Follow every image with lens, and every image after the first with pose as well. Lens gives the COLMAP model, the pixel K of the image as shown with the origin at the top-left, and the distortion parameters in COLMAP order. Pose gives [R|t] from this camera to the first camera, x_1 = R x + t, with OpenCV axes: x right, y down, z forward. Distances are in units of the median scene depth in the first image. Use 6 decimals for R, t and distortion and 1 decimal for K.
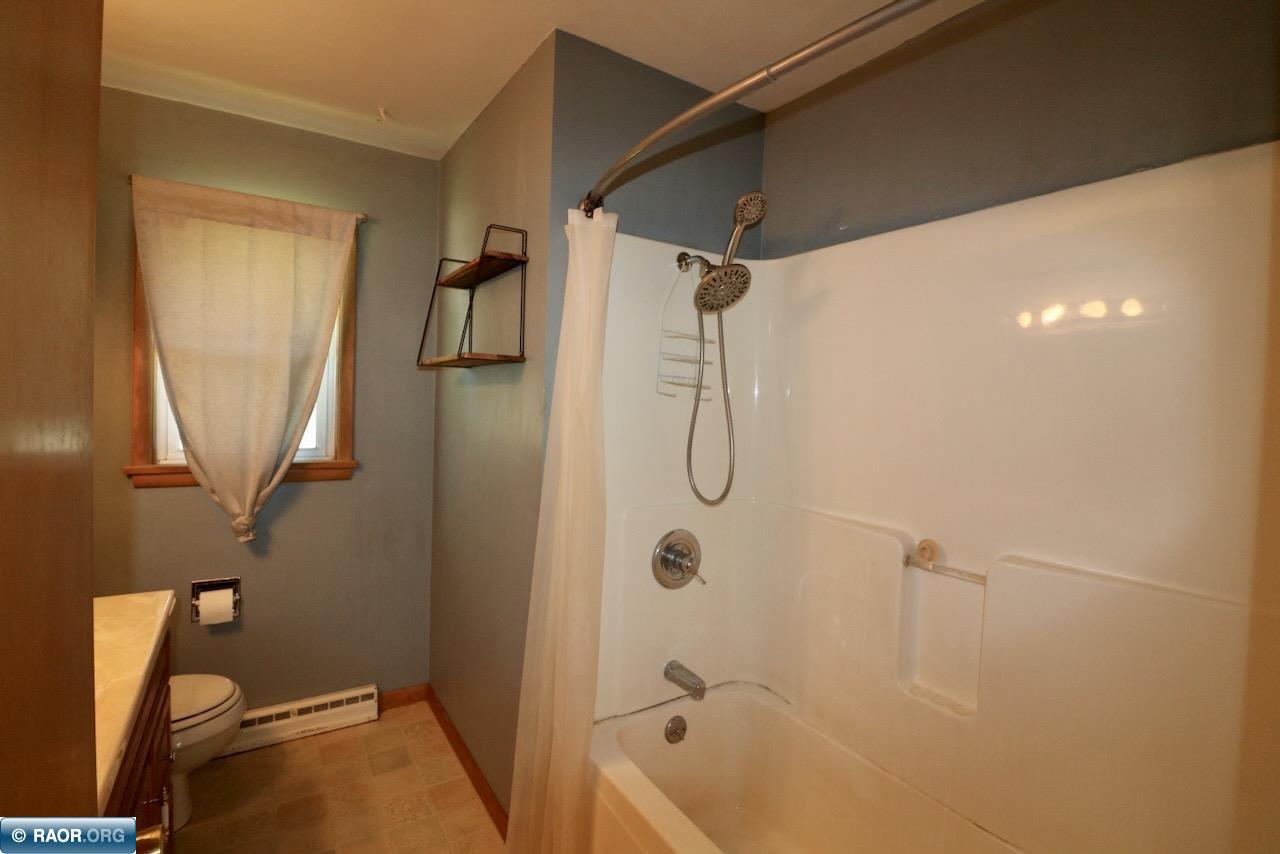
lens RADIAL K [[599.0, 0, 640.2], [0, 599.0, 425.5], [0, 0, 1]] dist [-0.004947, -0.000802]
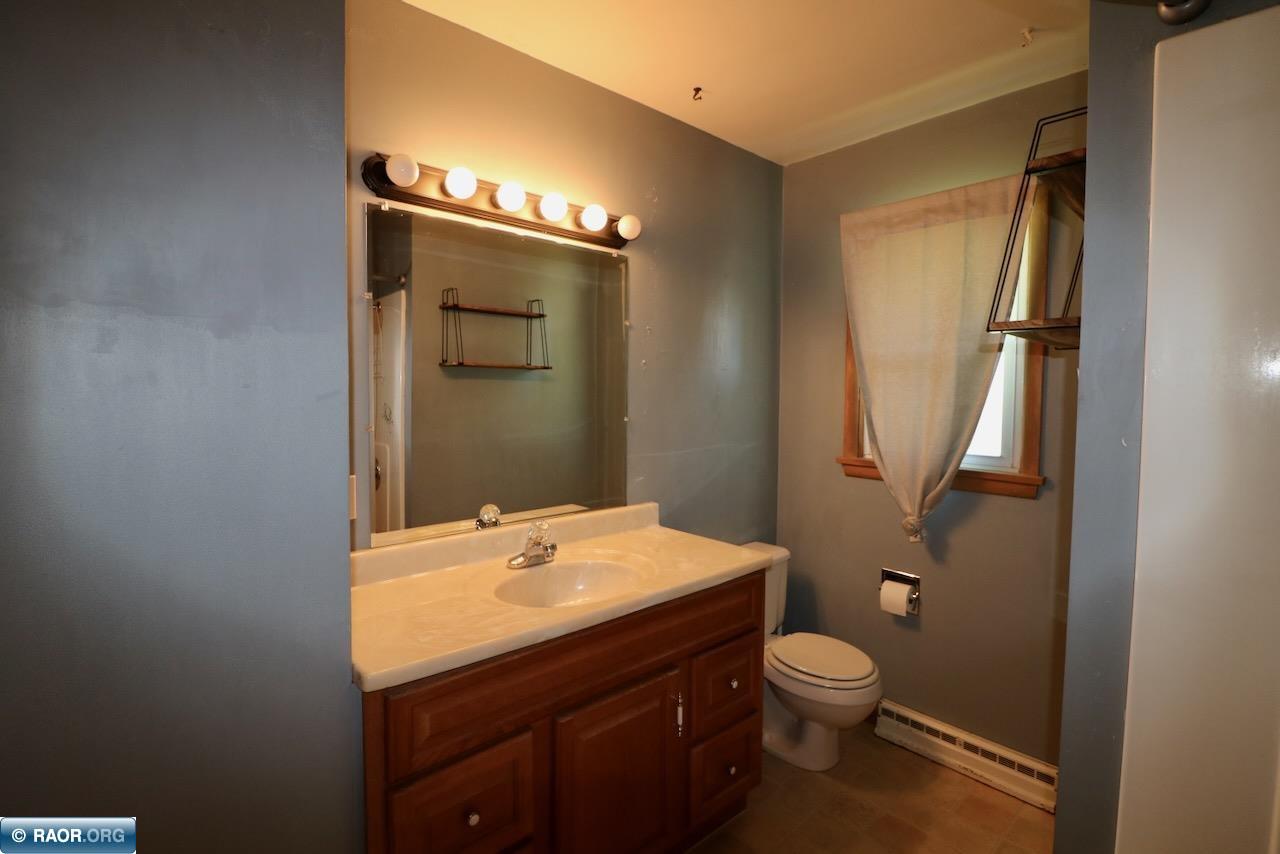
lens RADIAL K [[599.0, 0, 640.6], [0, 599.0, 423.4], [0, 0, 1]] dist [-0.004947, -0.000802]
pose [[0.174486, 0.021957, -0.984415, 0.246459], [-0.054971, 0.998409, 0.012526, 0.007697], [0.983124, 0.051929, 0.175415, 0.360261]]
